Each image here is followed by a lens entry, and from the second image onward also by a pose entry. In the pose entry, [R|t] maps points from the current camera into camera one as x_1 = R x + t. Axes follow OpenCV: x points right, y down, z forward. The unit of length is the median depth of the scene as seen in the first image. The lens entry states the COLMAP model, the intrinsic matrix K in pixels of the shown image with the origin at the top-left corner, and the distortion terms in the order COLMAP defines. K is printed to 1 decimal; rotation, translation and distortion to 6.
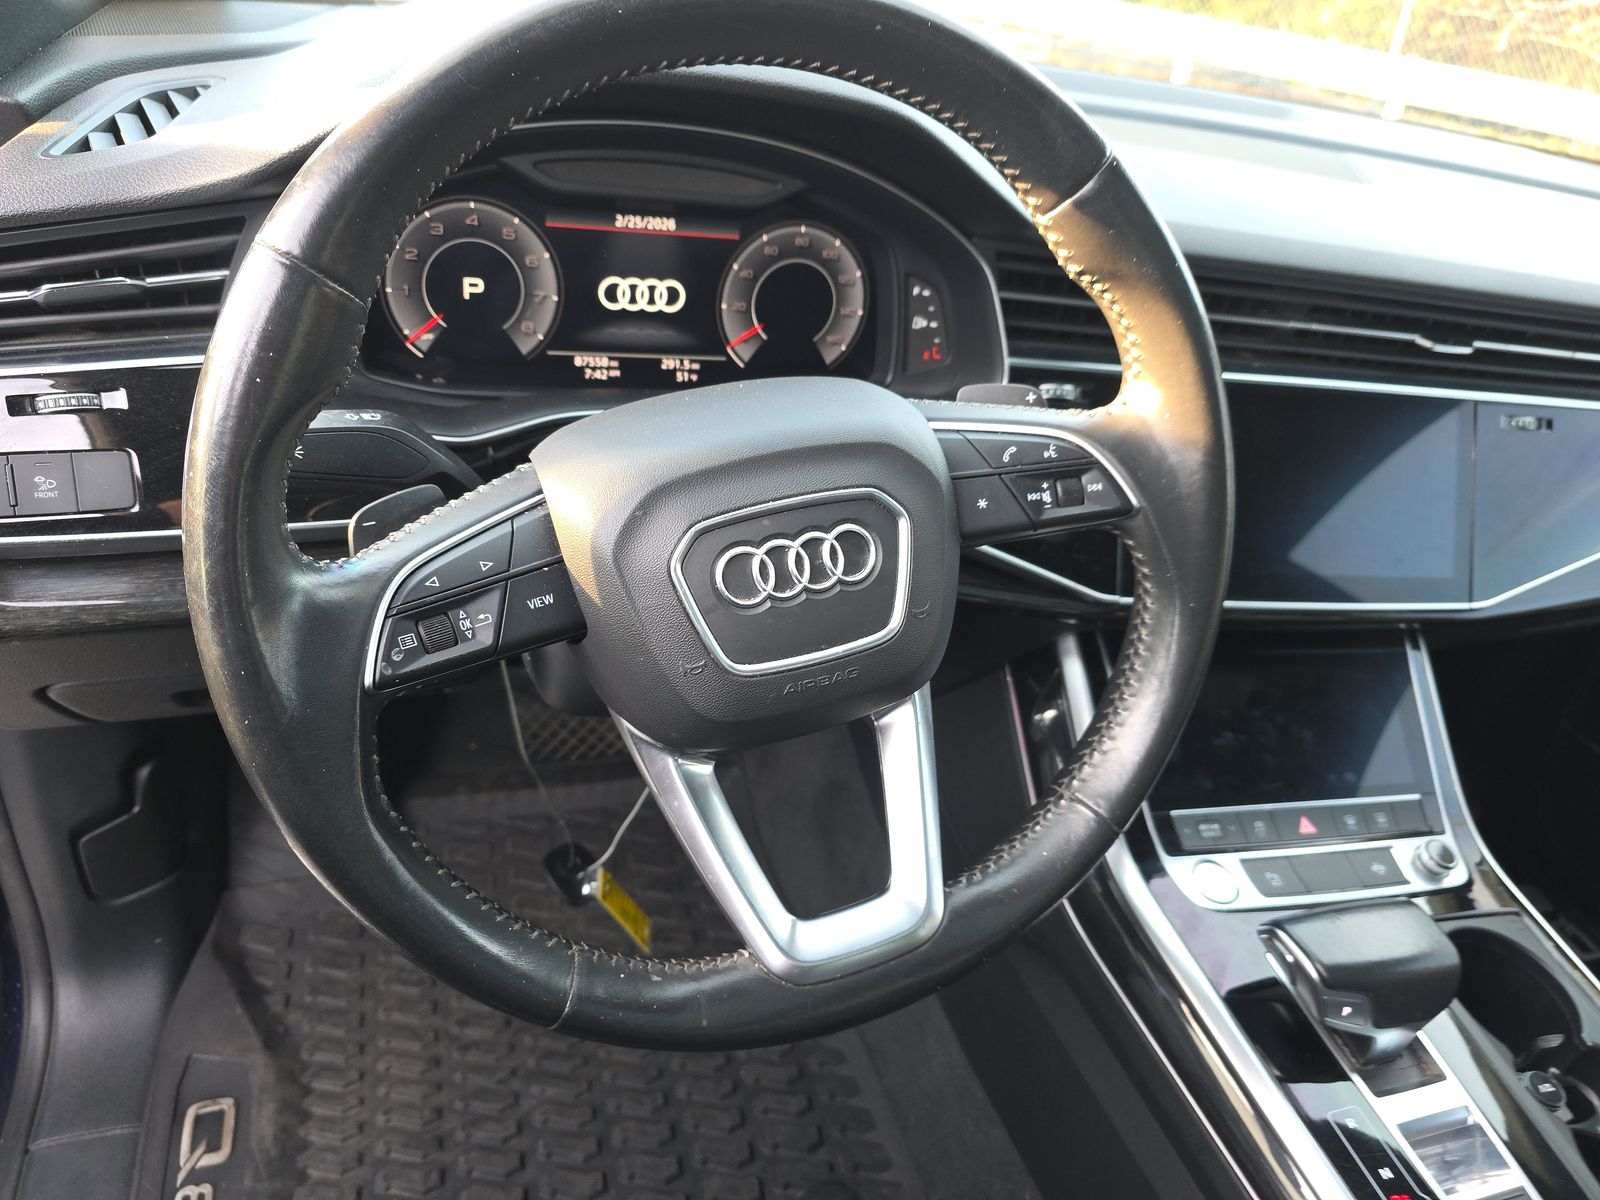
lens RADIAL K [[1079.1, 0, 800.0], [0, 1079.1, 600.0], [0, 0, 1]] dist [0.011084, -0.003954]
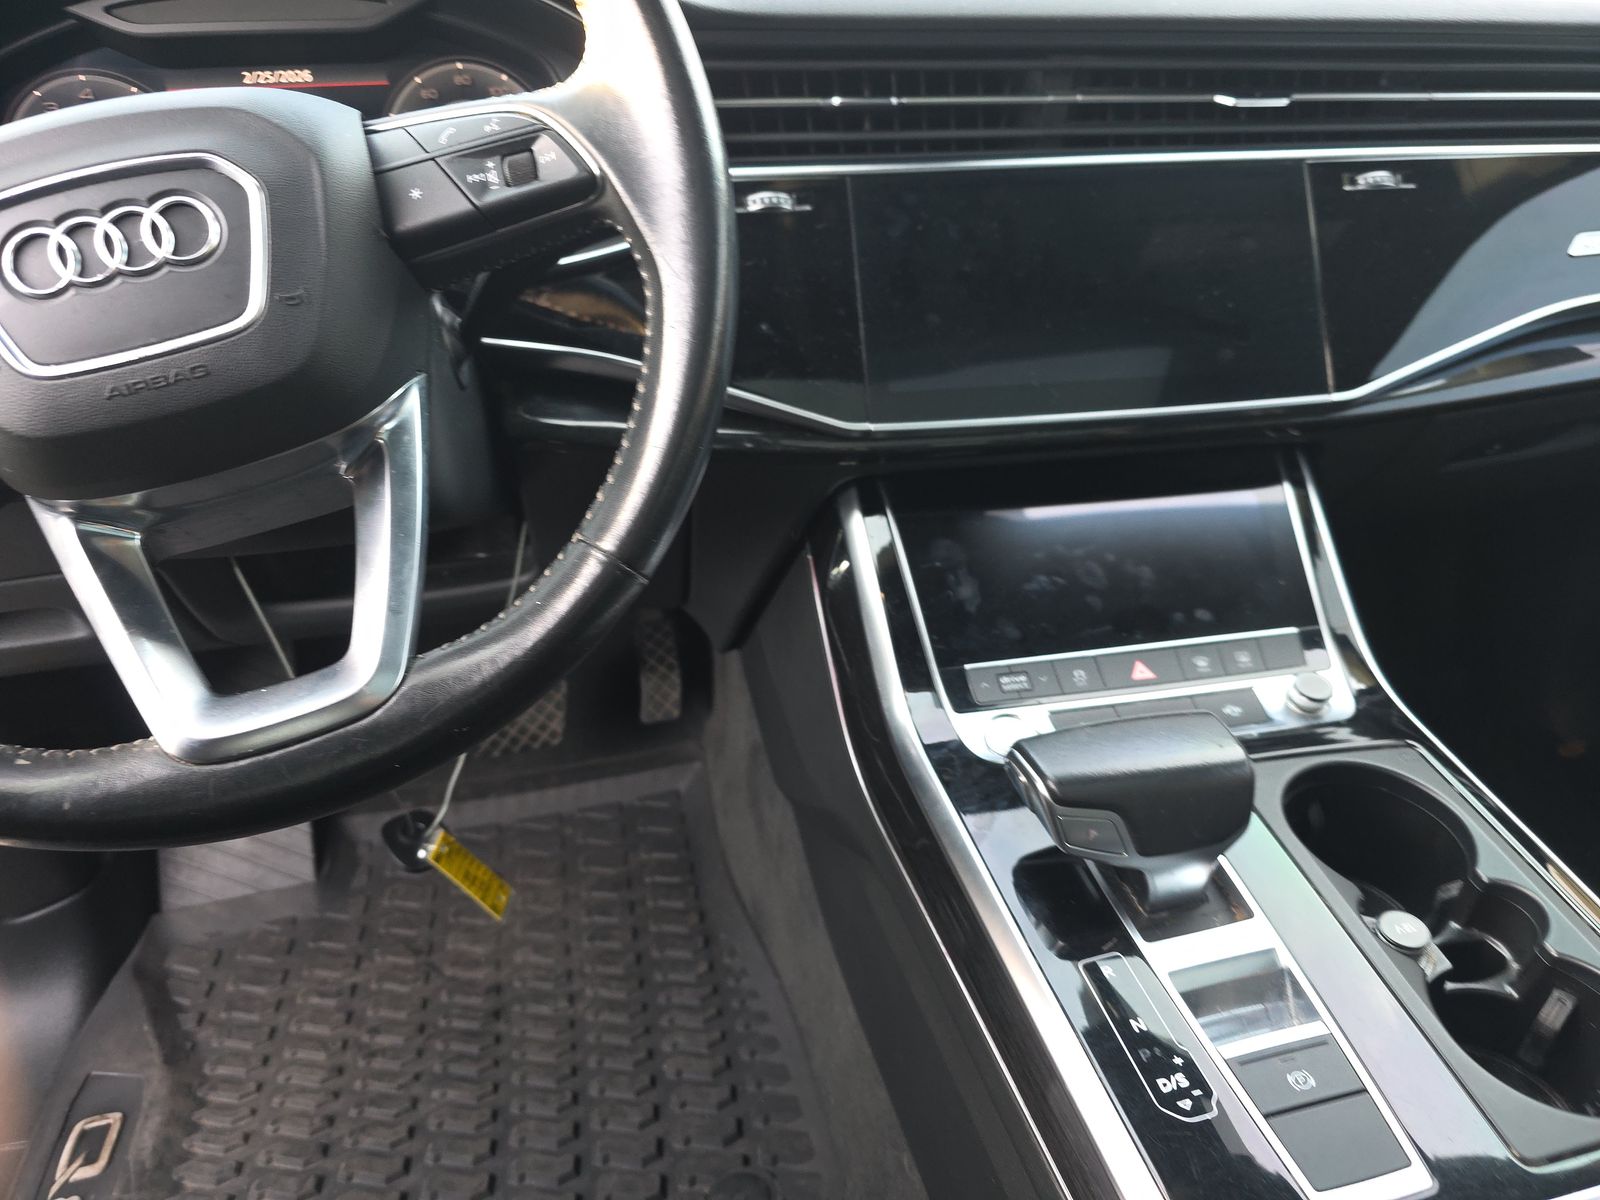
lens RADIAL K [[1071.3, 0, 858.8], [0, 1071.3, 629.4], [0, 0, 1]] dist [-0.001263, -0.003683]
pose [[0.985953, -0.113590, -0.122451, 0.283373], [0.104993, 0.991676, -0.074526, 0.171131], [0.129897, 0.060623, 0.989672, 0.117619]]
